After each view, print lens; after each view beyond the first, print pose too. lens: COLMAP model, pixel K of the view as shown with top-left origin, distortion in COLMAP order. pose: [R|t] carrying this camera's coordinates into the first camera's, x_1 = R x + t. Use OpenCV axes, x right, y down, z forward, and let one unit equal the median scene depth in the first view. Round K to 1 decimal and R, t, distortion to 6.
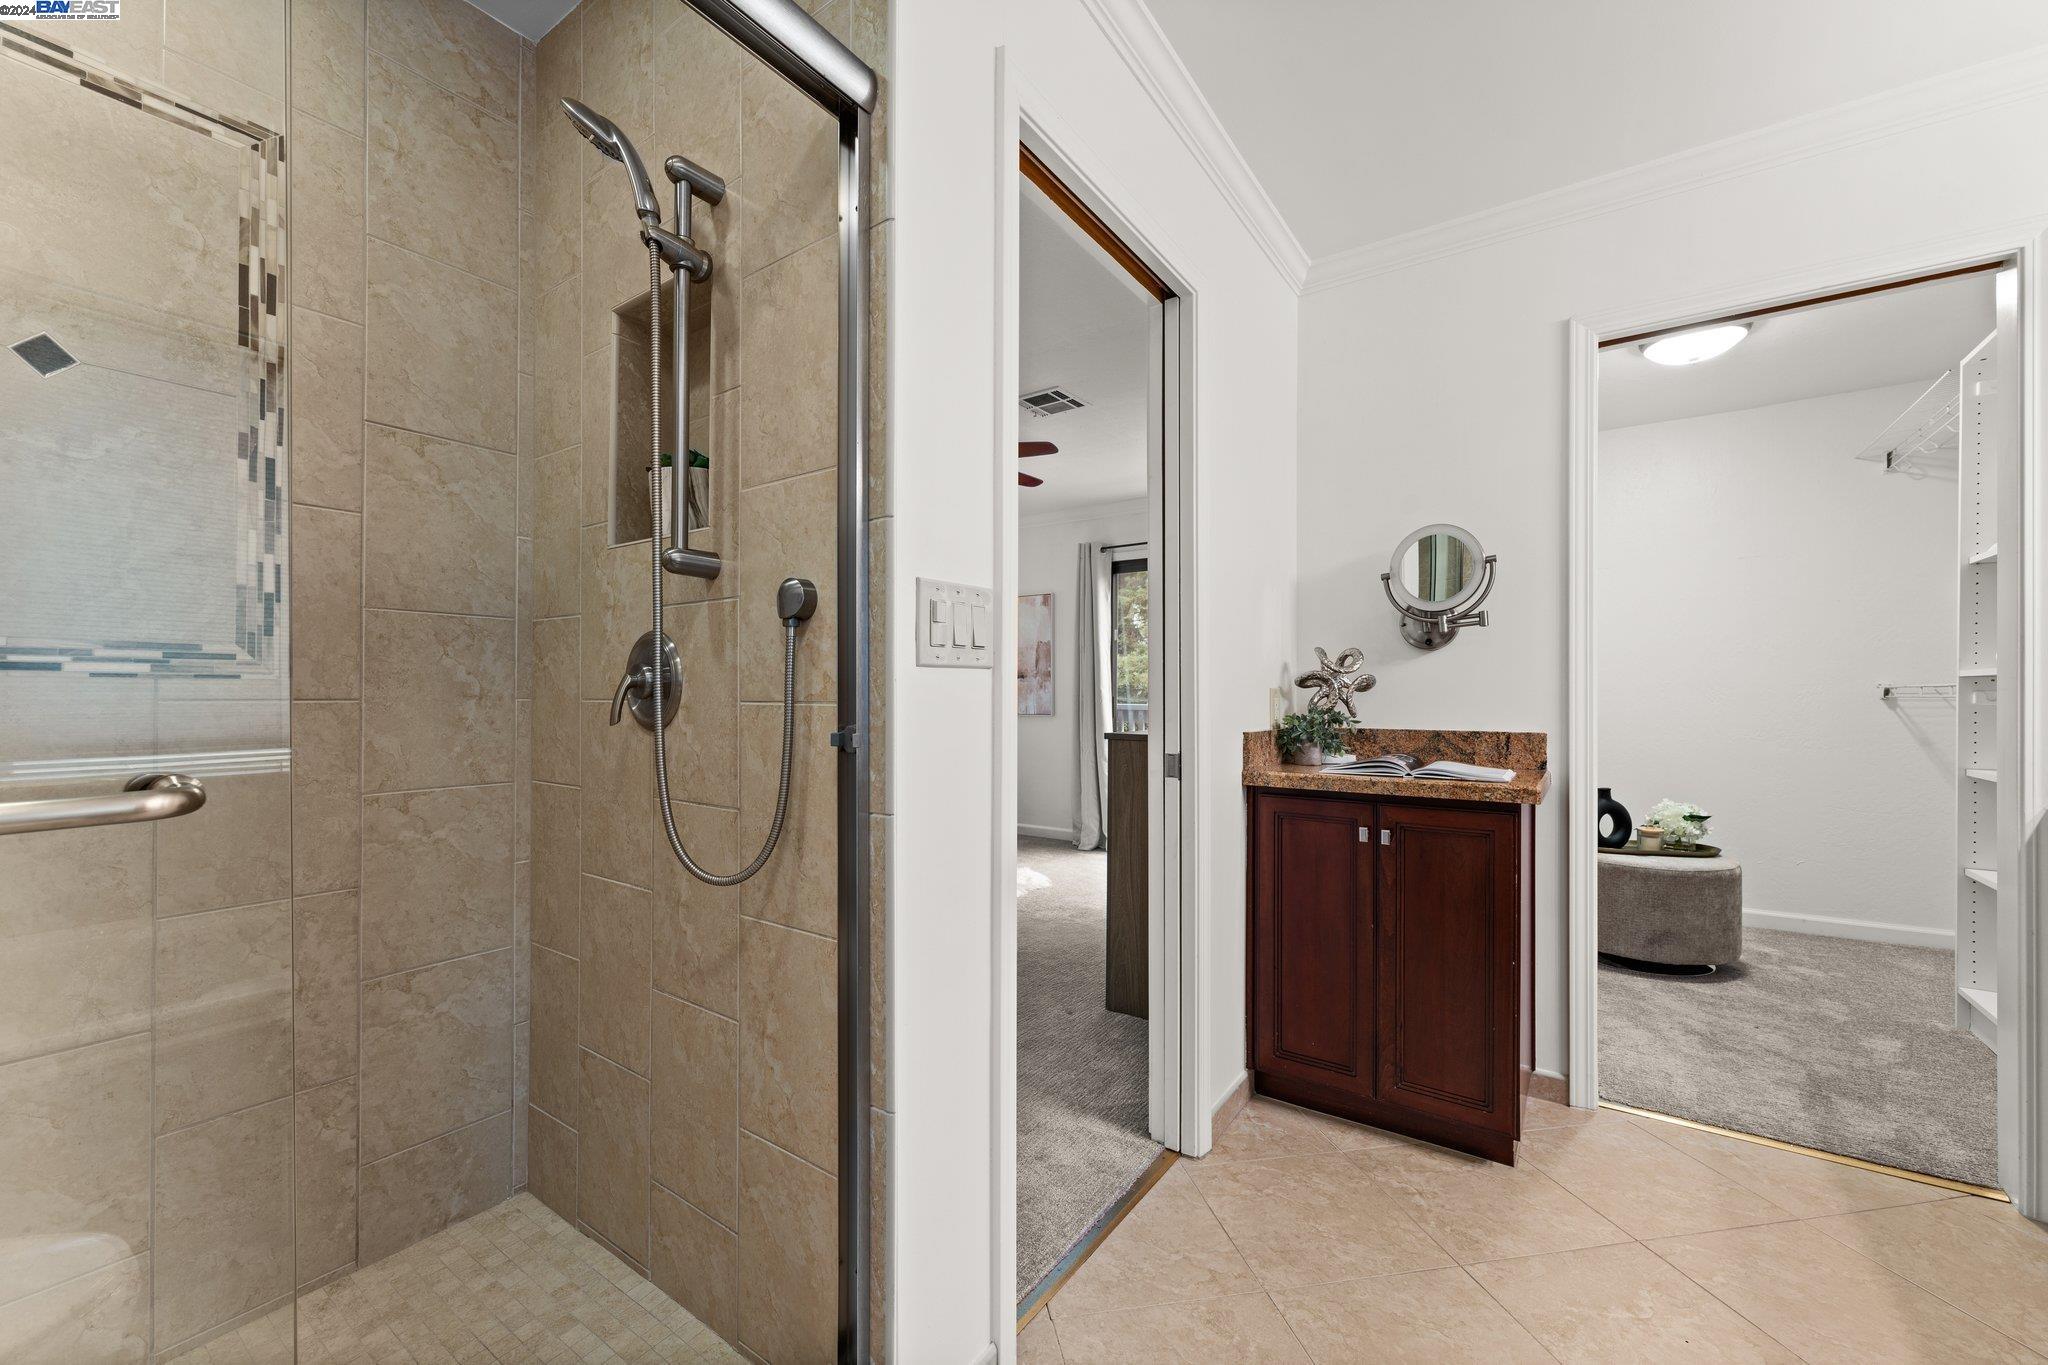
lens RADIAL K [[821.7, 0, 1016.6], [0, 821.7, 696.0], [0, 0, 1]] dist [0.000878, 0.000251]
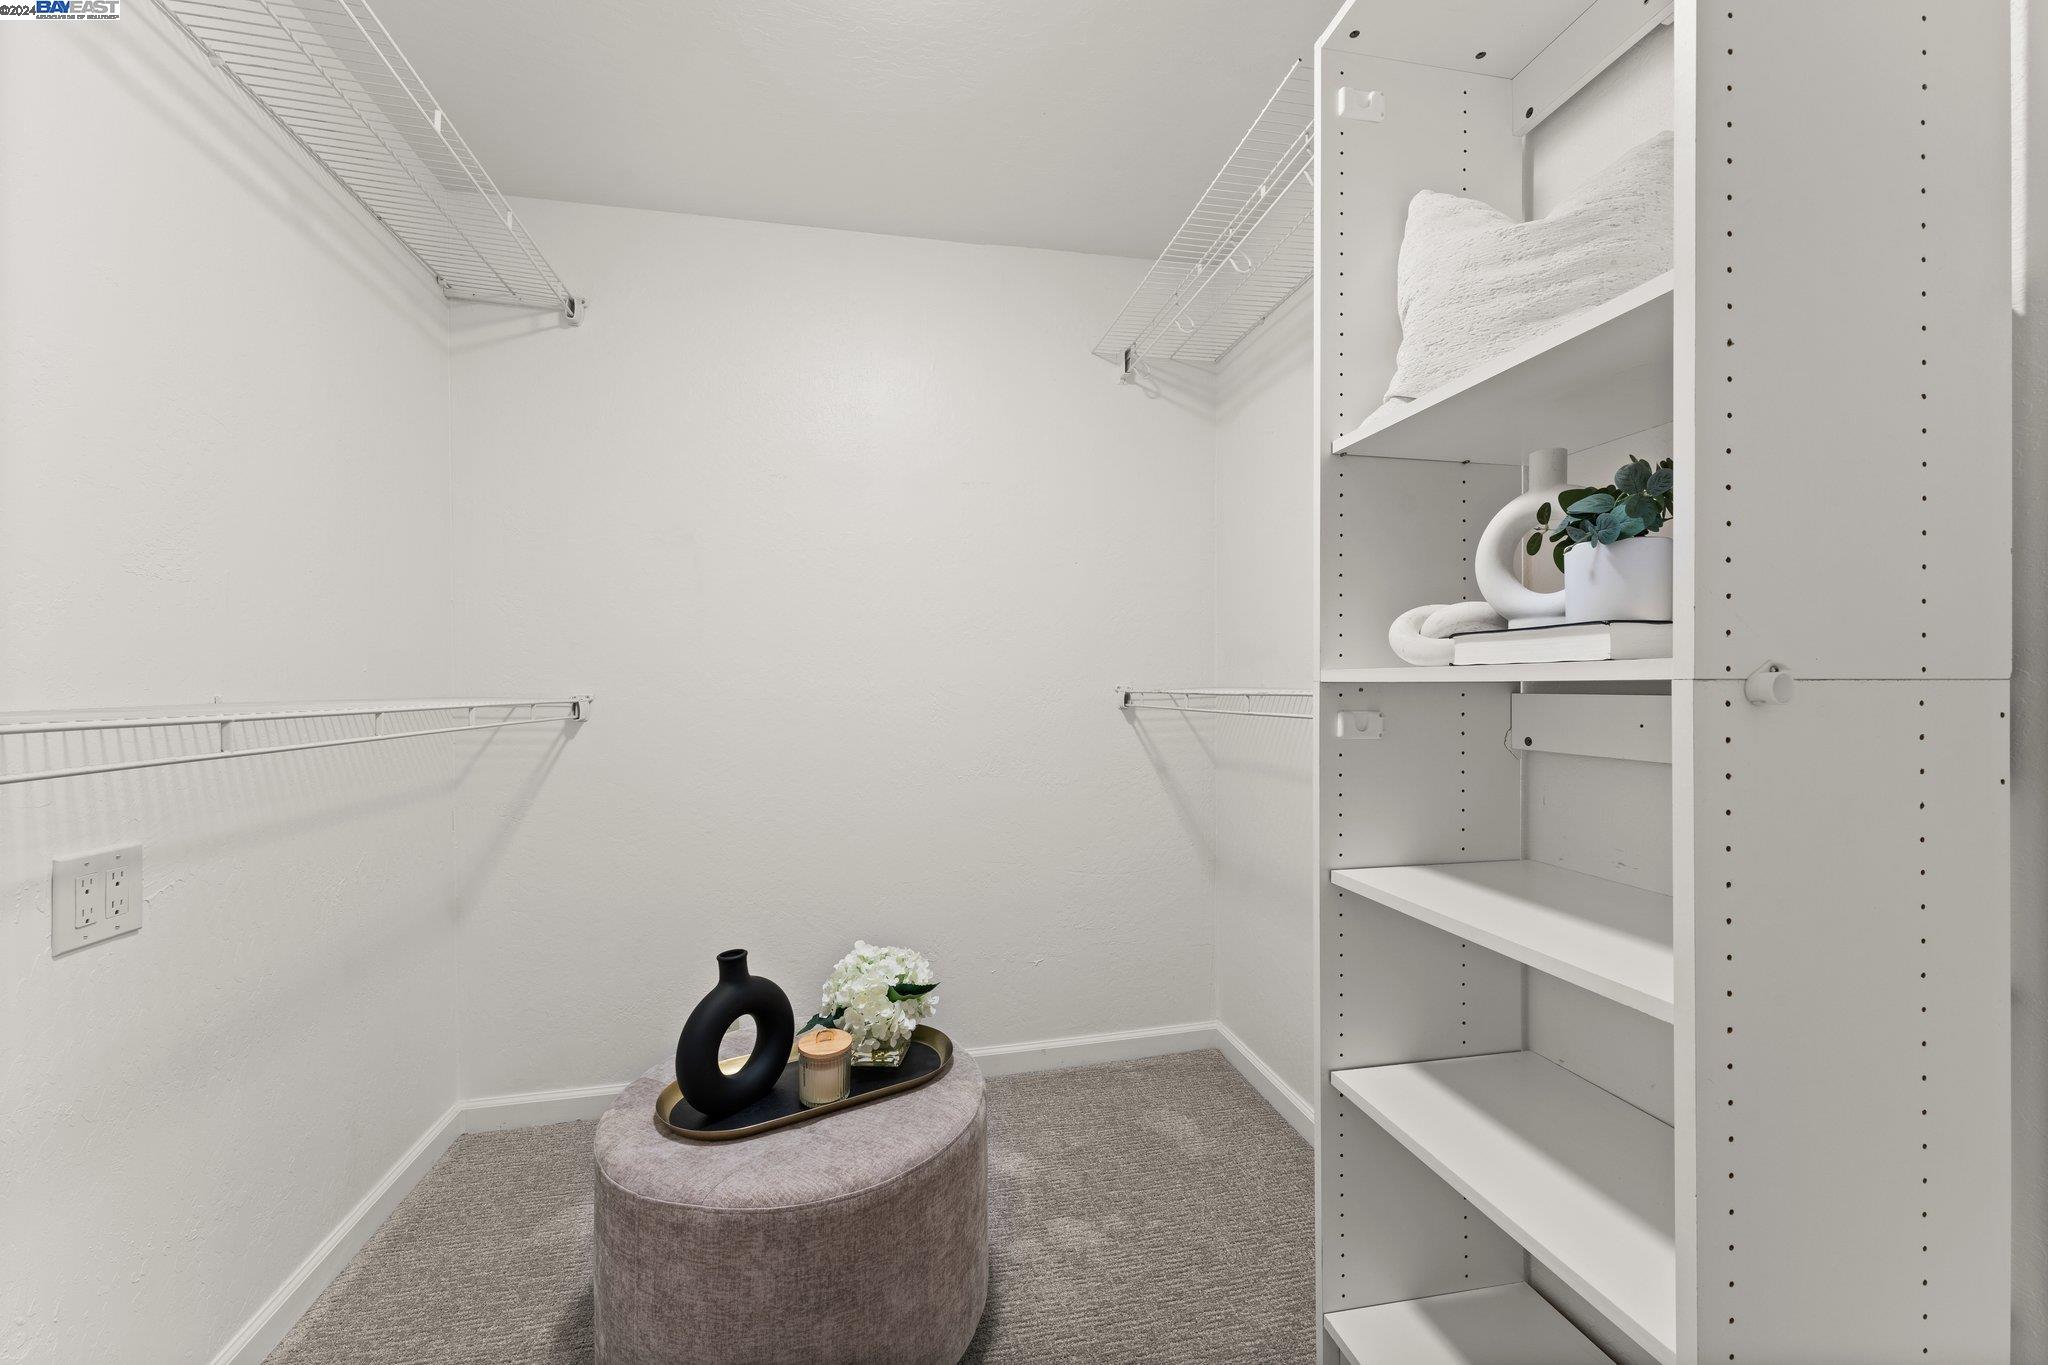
lens RADIAL K [[821.7, 0, 1027.6], [0, 821.7, 684.5], [0, 0, 1]] dist [0.000878, 0.000251]
pose [[0.681203, -0.007009, 0.732061, 0.533117], [0.009185, 0.999957, 0.001028, -0.019176], [-0.732037, 0.006024, 0.681238, 0.634480]]
